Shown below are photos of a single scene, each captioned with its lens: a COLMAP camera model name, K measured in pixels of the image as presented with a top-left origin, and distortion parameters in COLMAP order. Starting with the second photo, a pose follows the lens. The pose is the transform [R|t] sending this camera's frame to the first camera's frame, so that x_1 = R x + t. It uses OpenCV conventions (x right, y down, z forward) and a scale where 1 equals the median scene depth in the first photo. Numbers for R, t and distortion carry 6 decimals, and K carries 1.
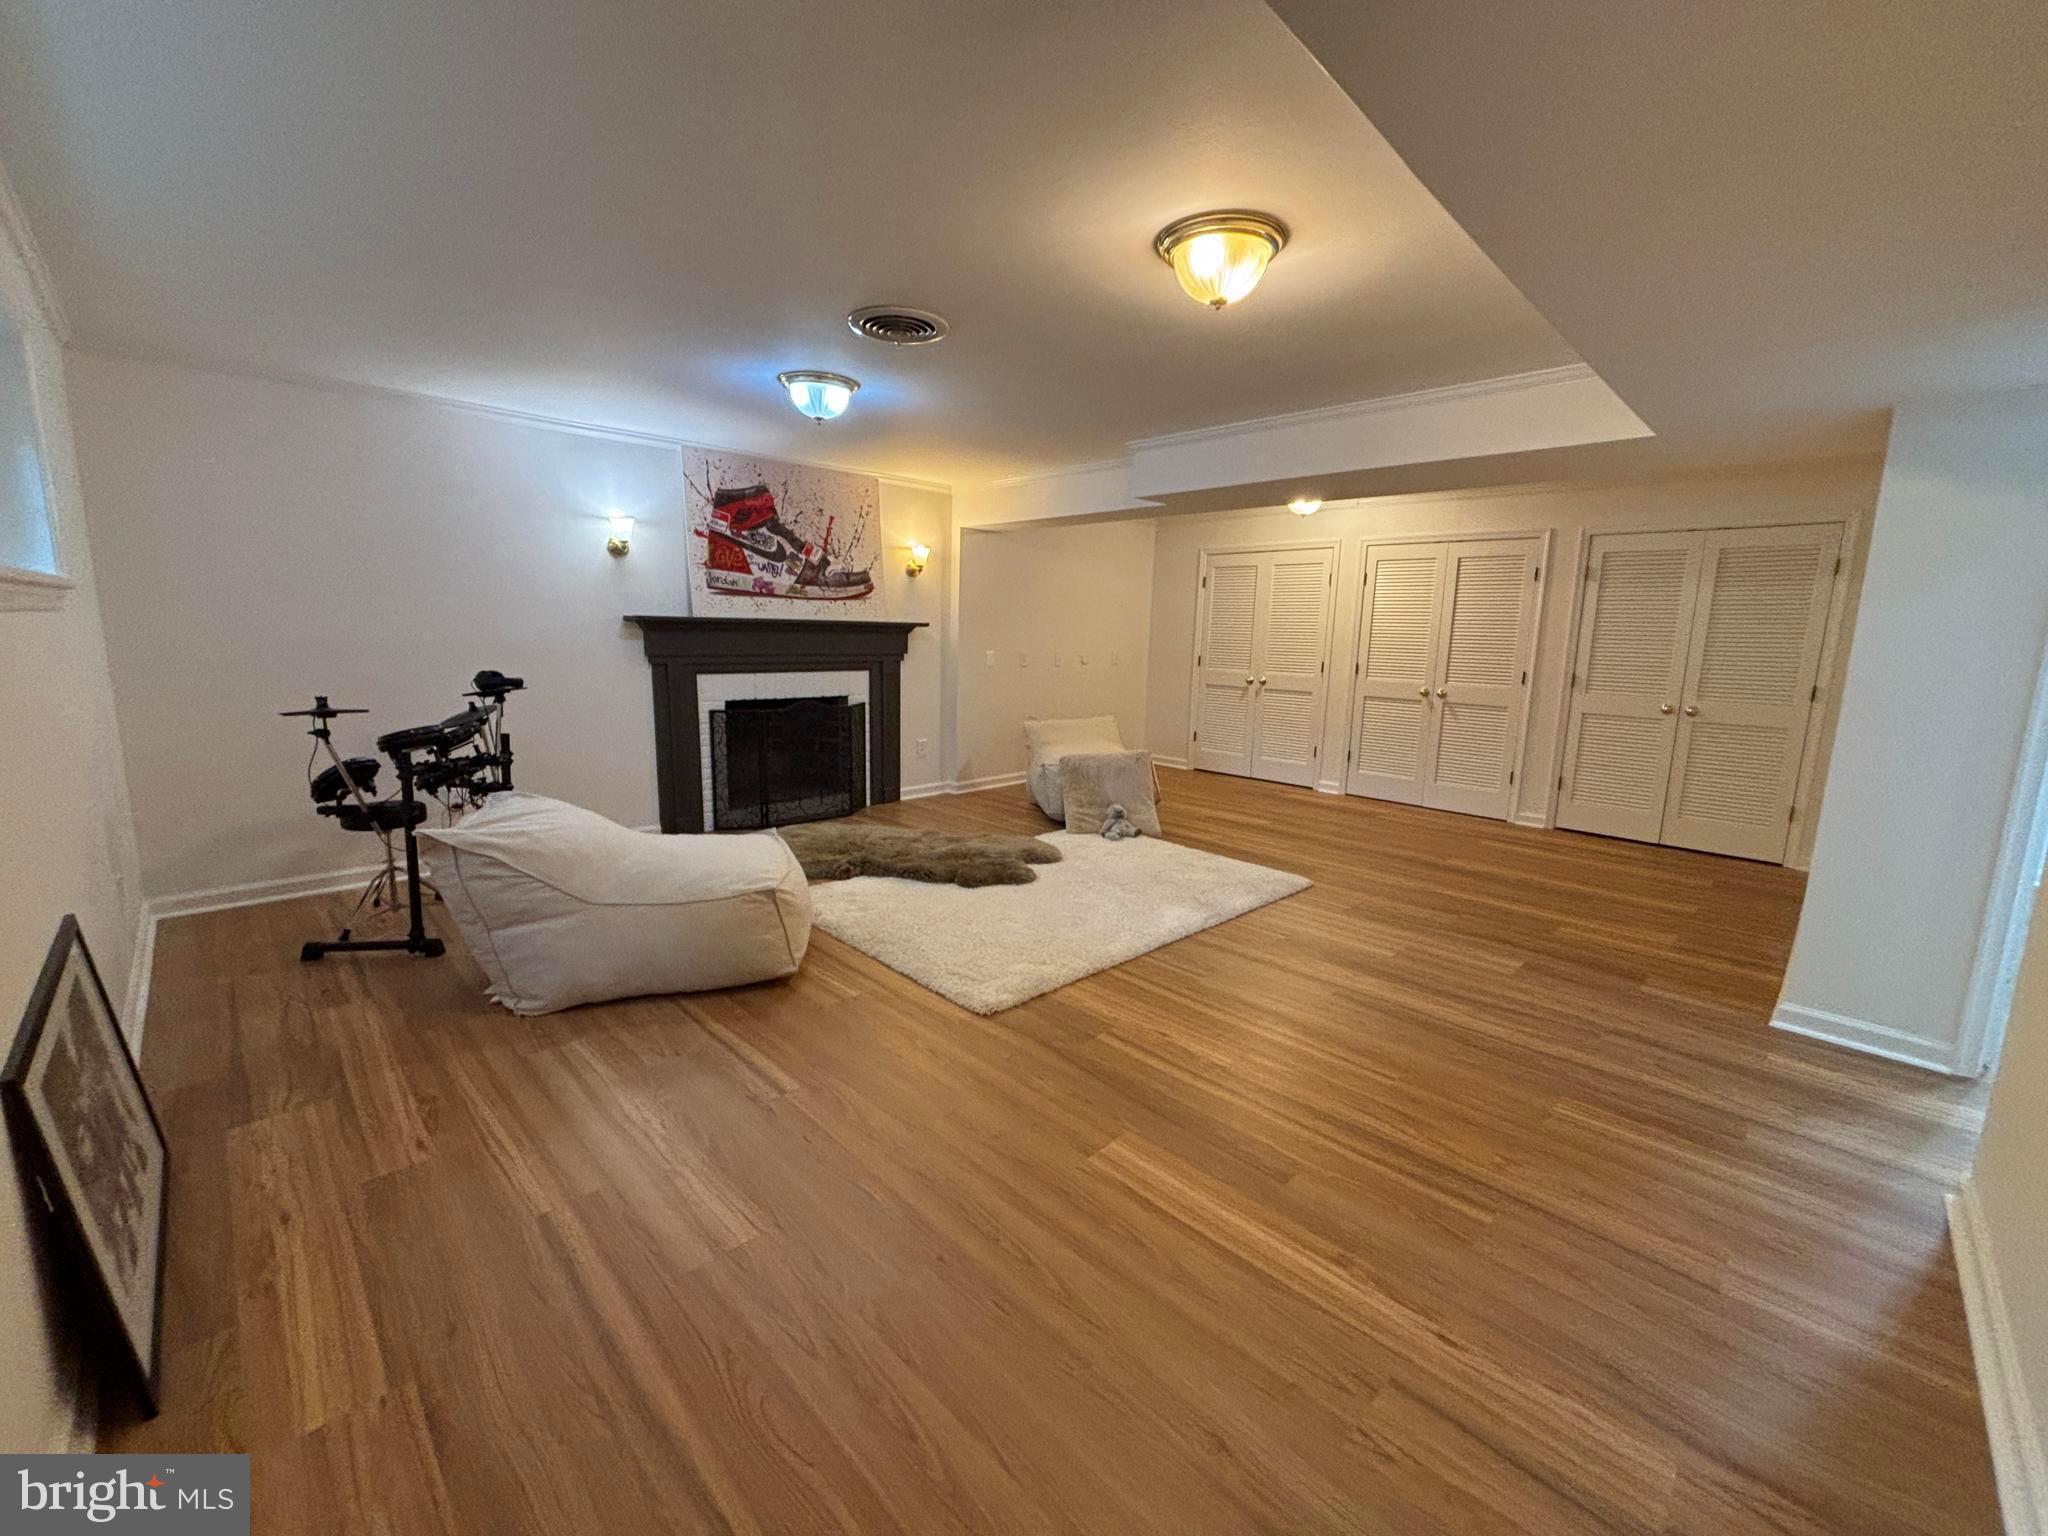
lens RADIAL K [[823.7, 0, 1022.5], [0, 823.7, 758.9], [0, 0, 1]] dist [0.009183, -0.005352]
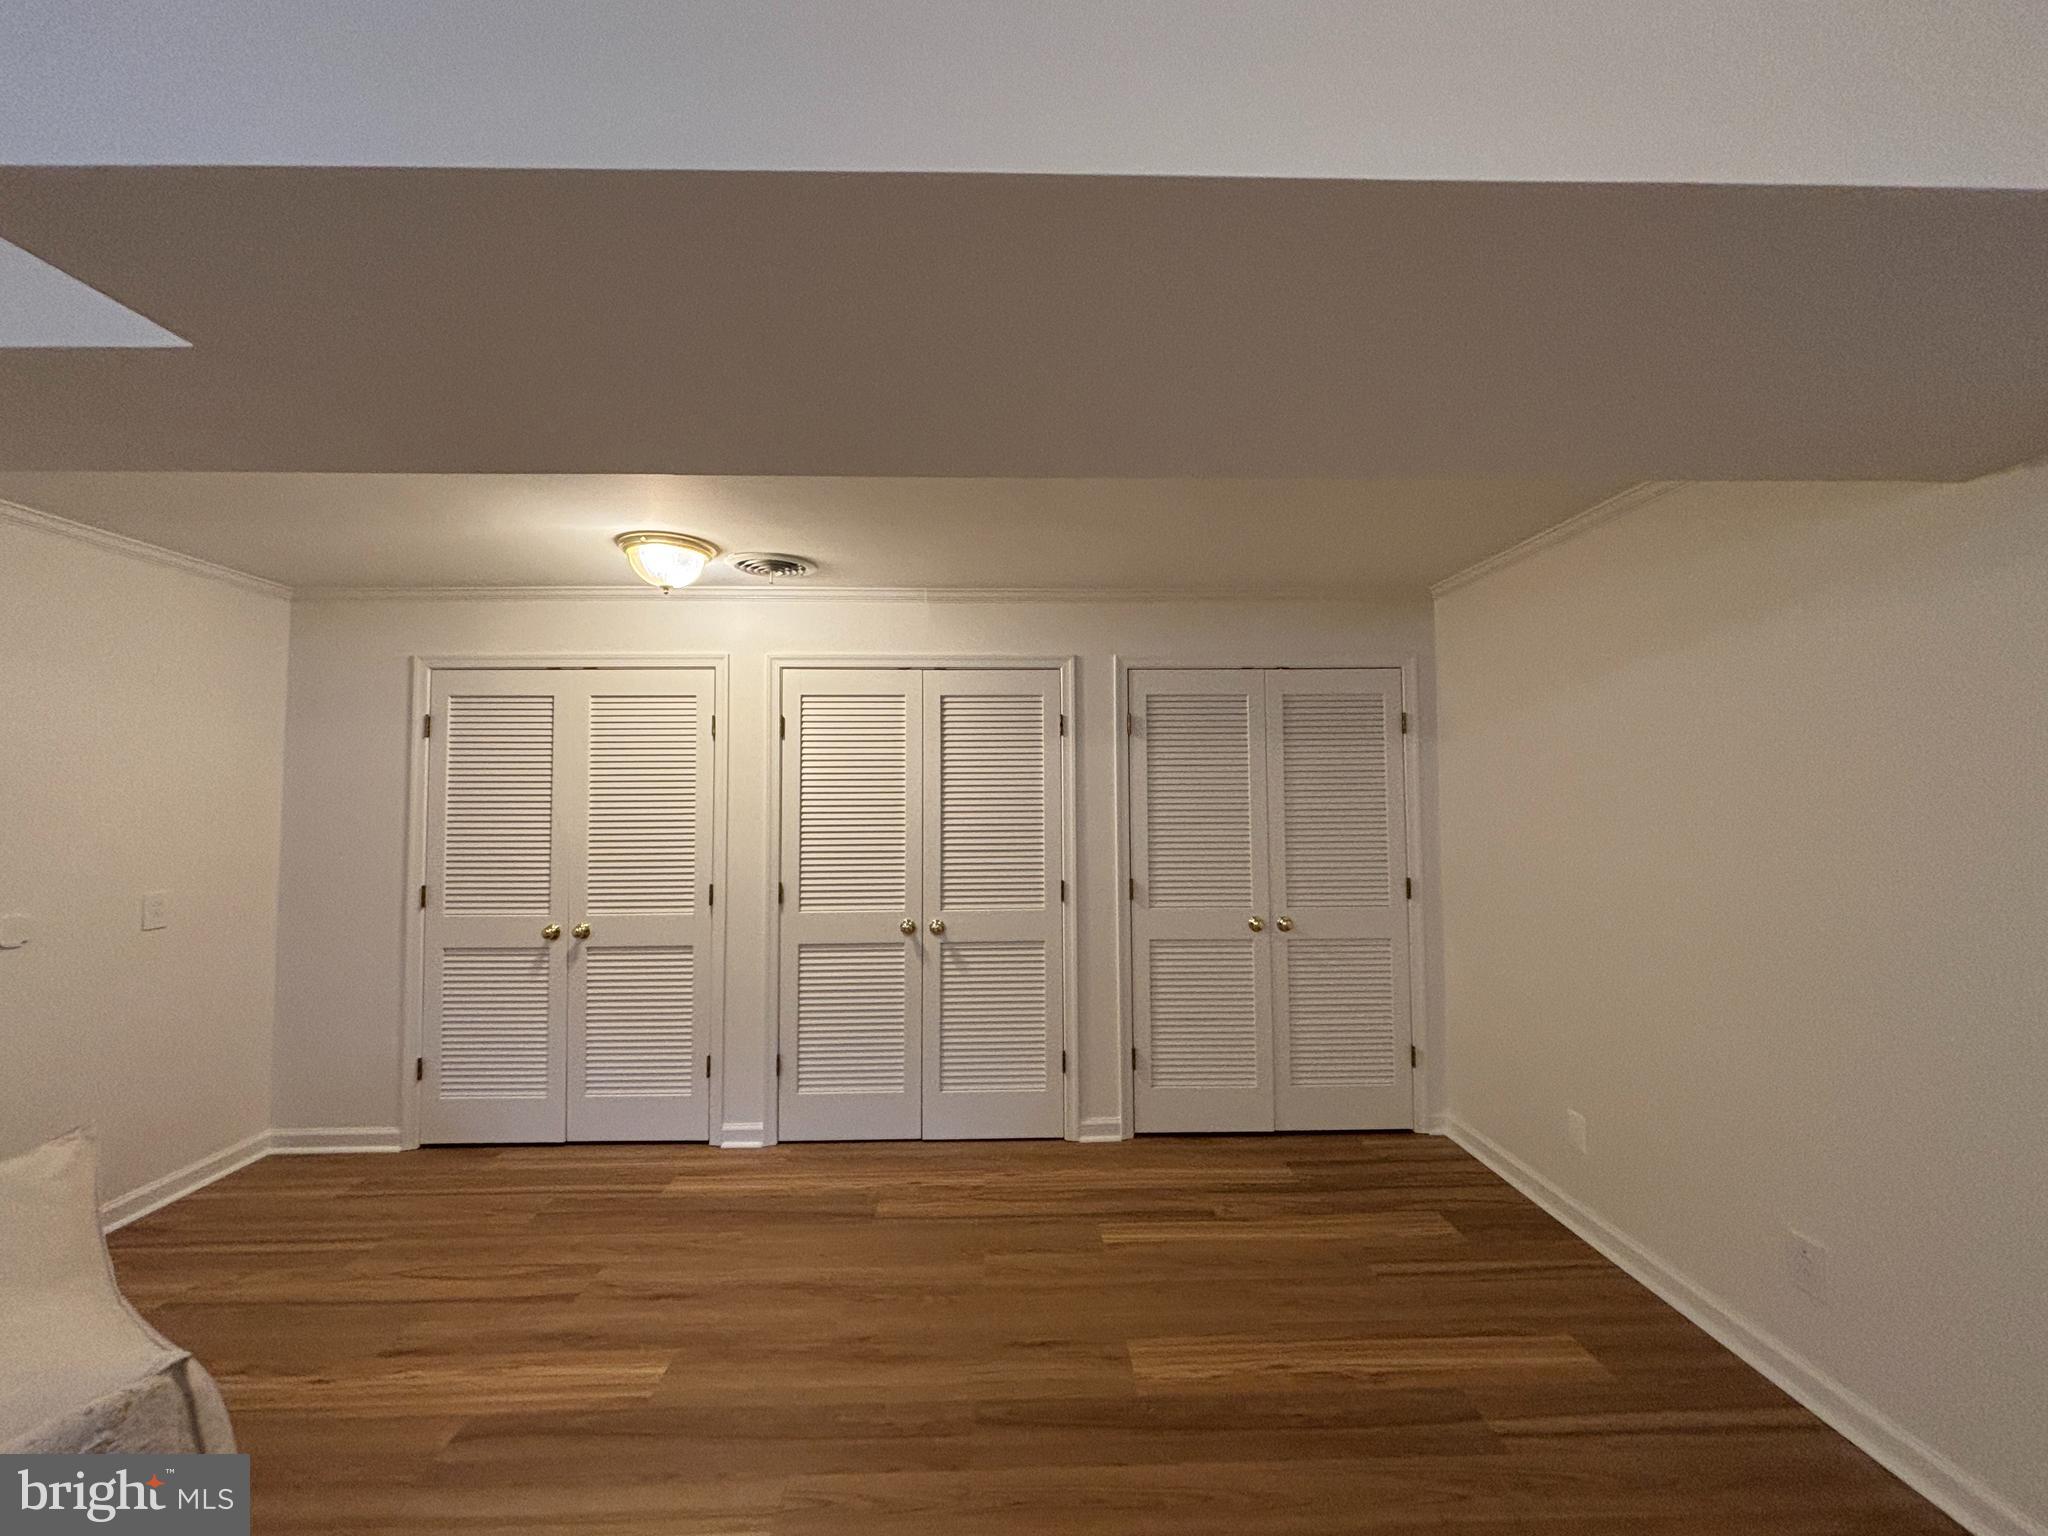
lens RADIAL K [[835.4, 0, 1025.9], [0, 835.4, 764.8], [0, 0, 1]] dist [0.001217, 0.000078]
pose [[0.679819, 0.009370, 0.733320, 0.149409], [0.138076, 0.980401, -0.140529, -0.114969], [-0.720264, 0.196788, 0.665202, 0.641054]]
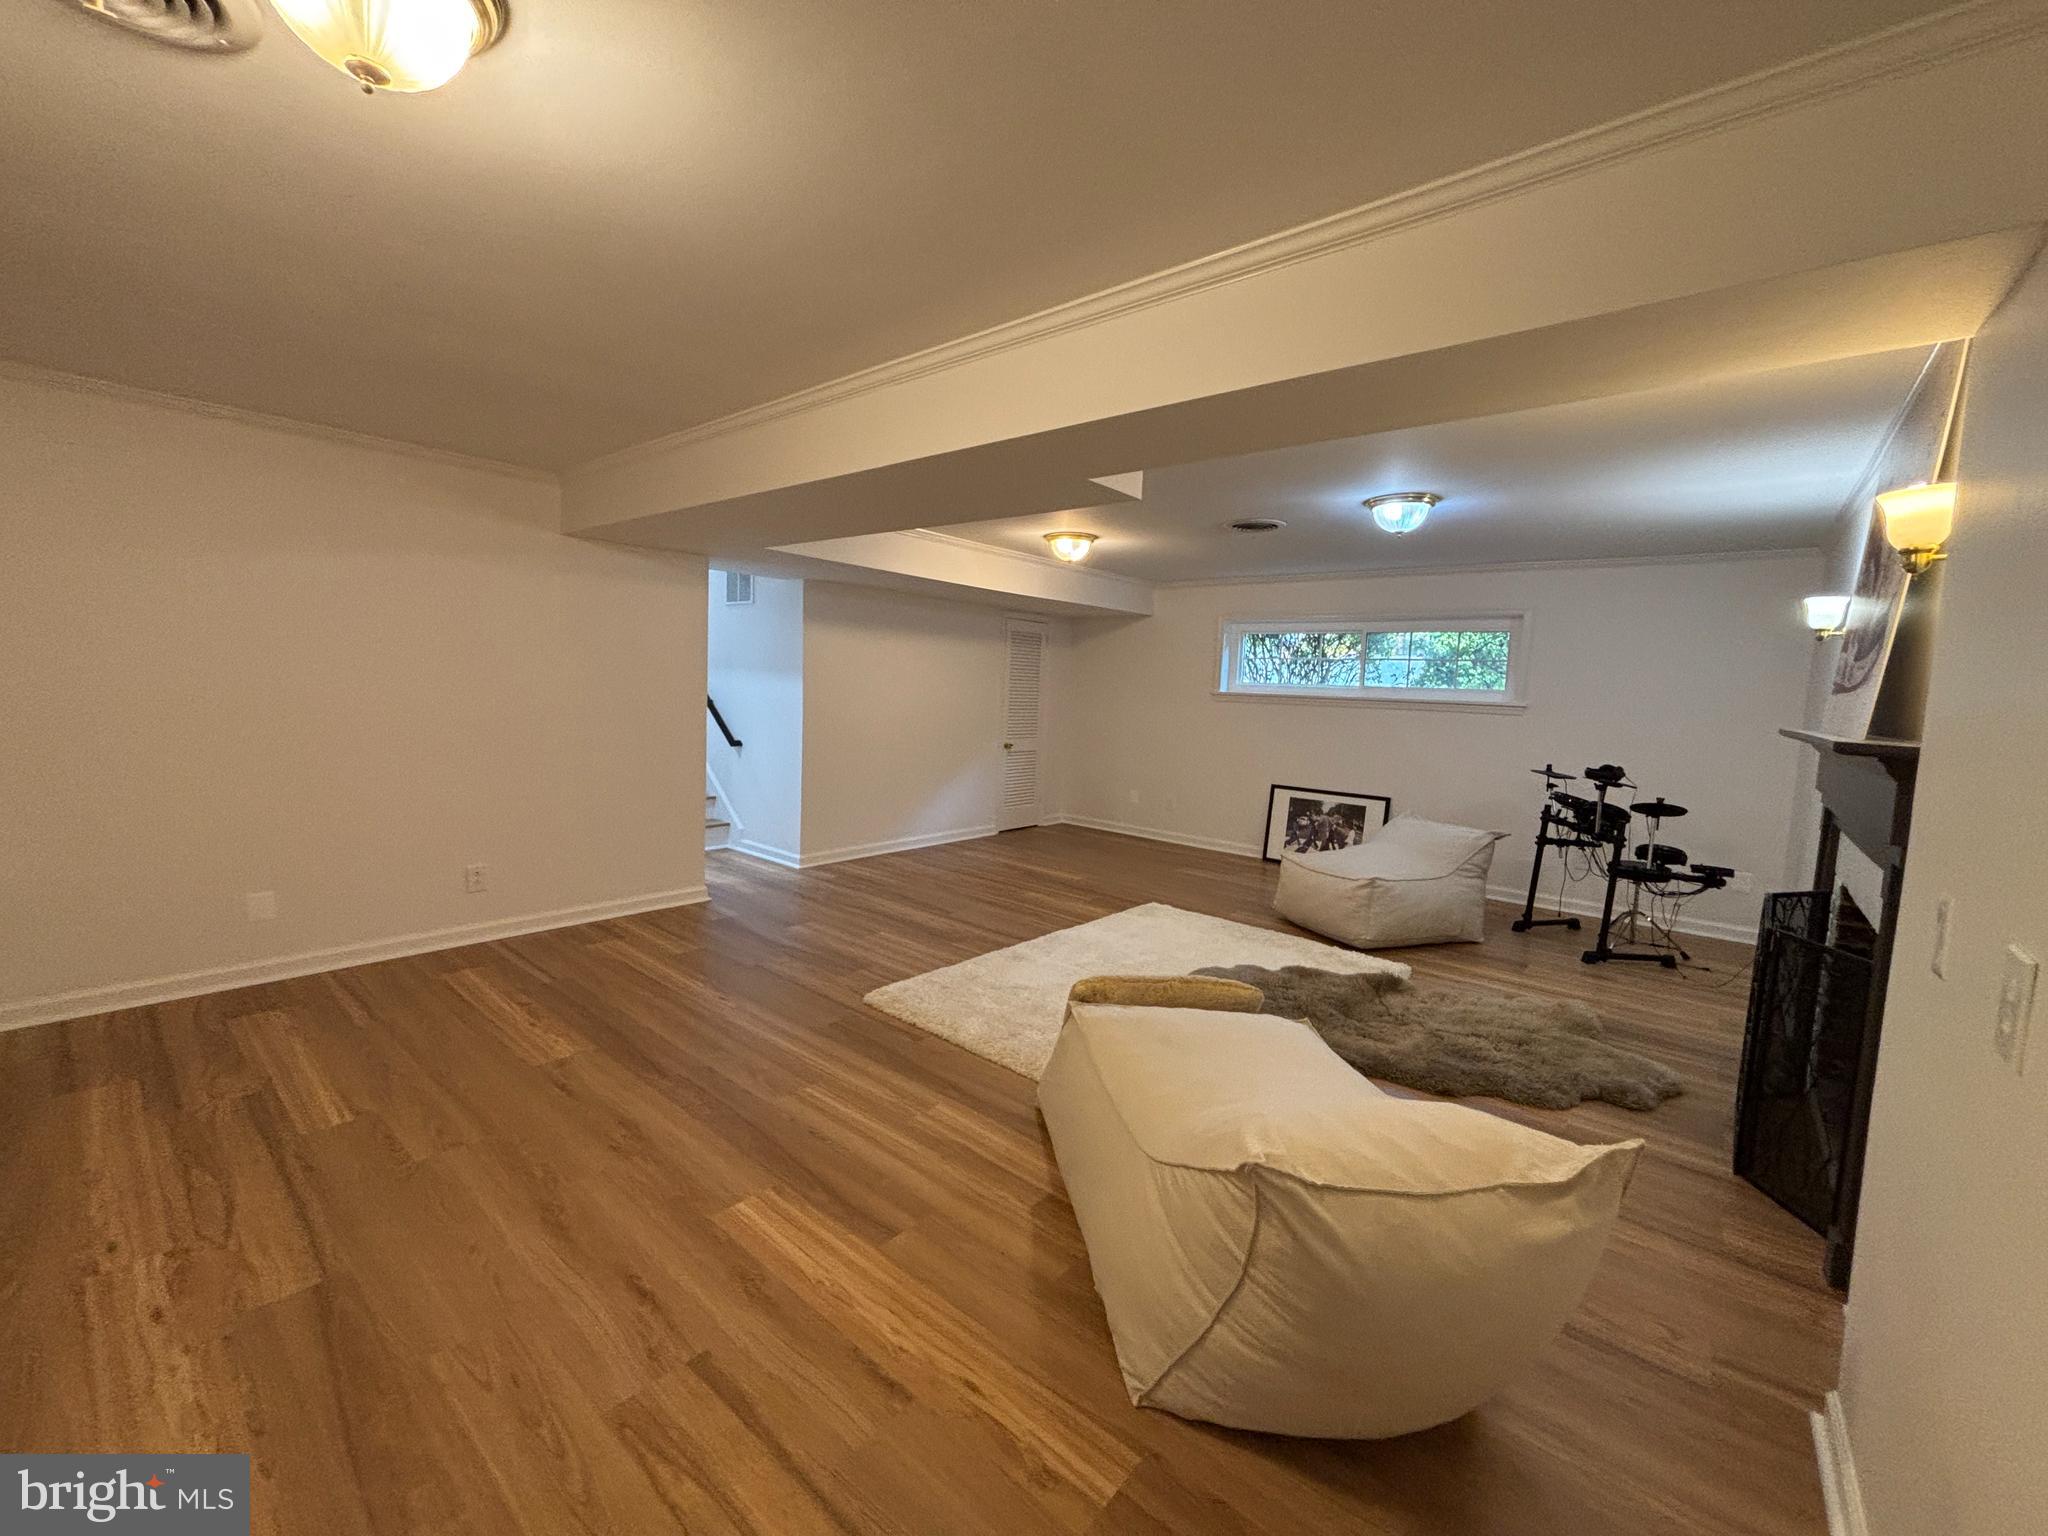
lens RADIAL K [[811.5, 0, 1022.0], [0, 811.5, 766.2], [0, 0, 1]] dist [0.012440, -0.003984]
pose [[-0.993172, -0.055820, -0.102434, 0.239623], [-0.080420, 0.963702, 0.254579, -0.234678], [0.084505, 0.261079, -0.961612, 1.418085]]
